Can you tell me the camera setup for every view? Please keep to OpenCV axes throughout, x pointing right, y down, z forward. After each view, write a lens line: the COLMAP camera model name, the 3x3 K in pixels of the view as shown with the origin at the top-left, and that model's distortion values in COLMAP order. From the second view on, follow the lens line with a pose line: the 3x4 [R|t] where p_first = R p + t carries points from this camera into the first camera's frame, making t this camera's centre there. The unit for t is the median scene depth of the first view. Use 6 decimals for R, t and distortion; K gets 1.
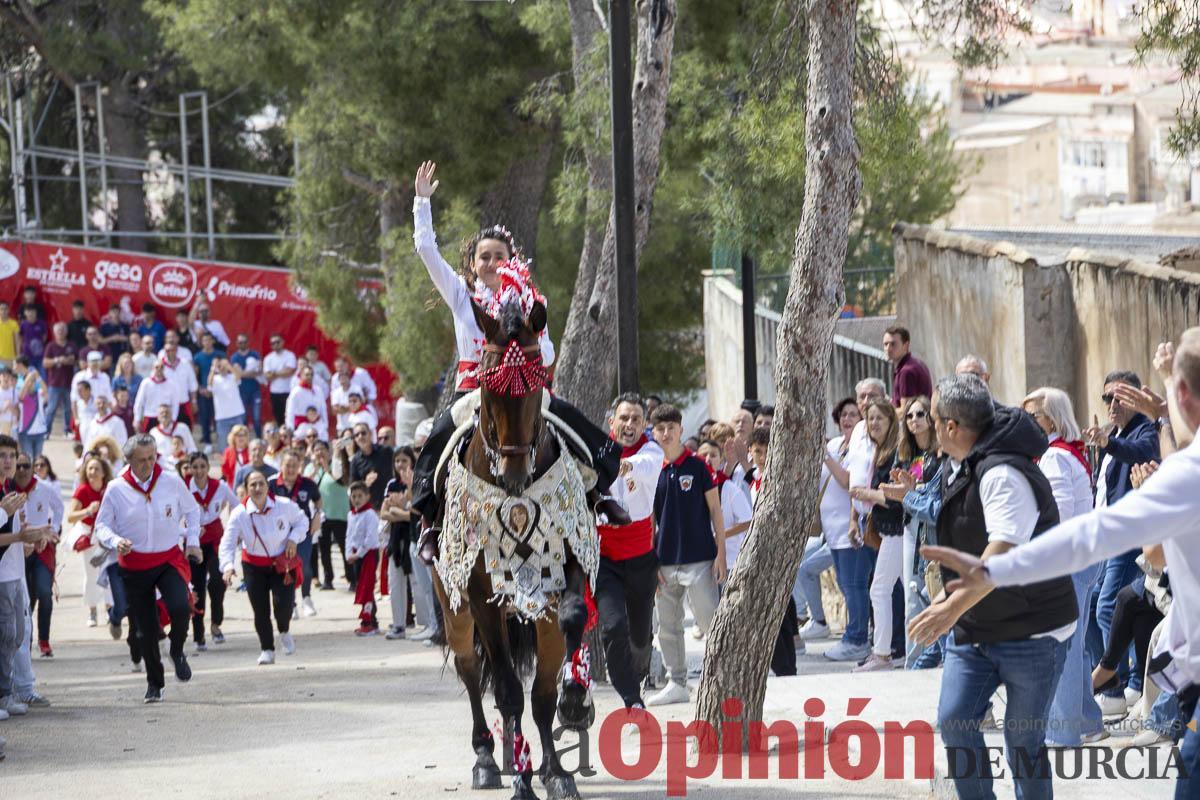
lens RADIAL K [[5954.4, 0, 600.0], [0, 5954.4, 400.0], [0, 0, 1]] dist [-0.149561, 2.204639]
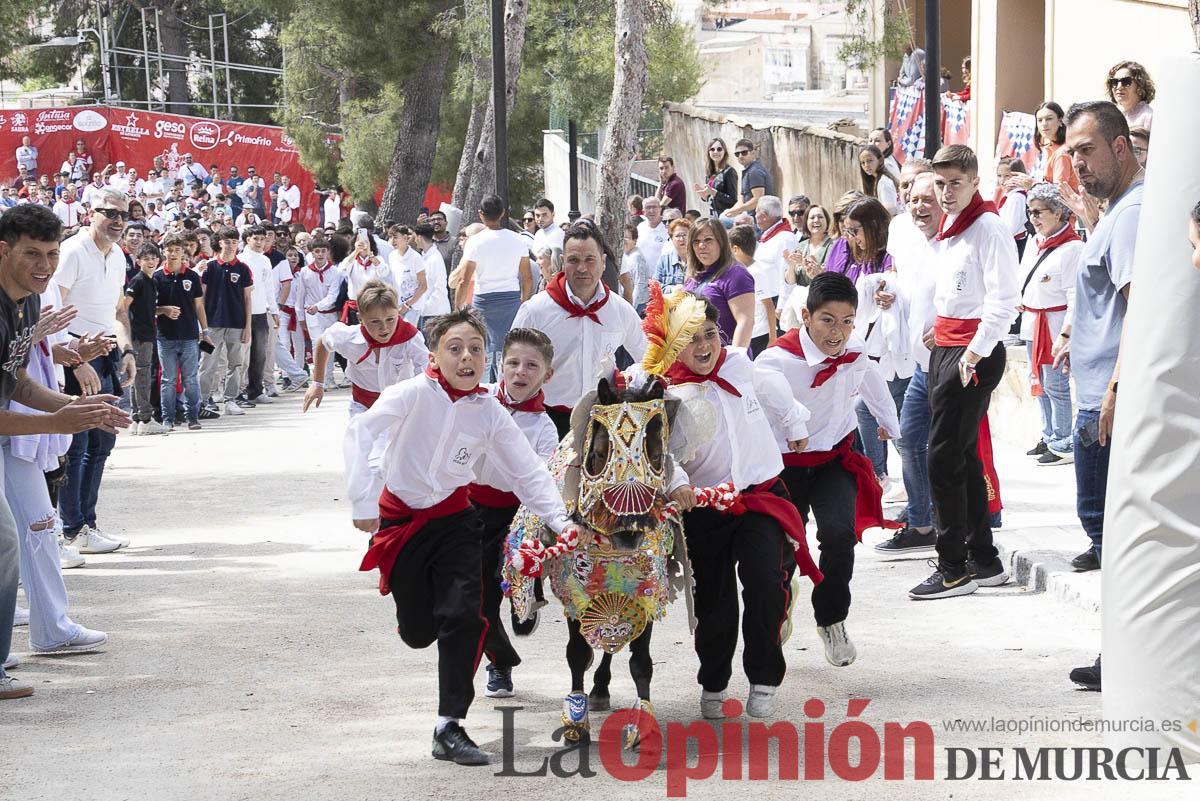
lens RADIAL K [[4103.9, 0, 600.0], [0, 4103.9, 400.5], [0, 0, 1]] dist [0.087251, -3.362001]
pose [[0.999097, 0.005411, 0.042151, -0.013122], [-0.007314, 0.998955, 0.045119, 0.000990], [-0.041863, -0.045387, 0.998092, -0.104411]]
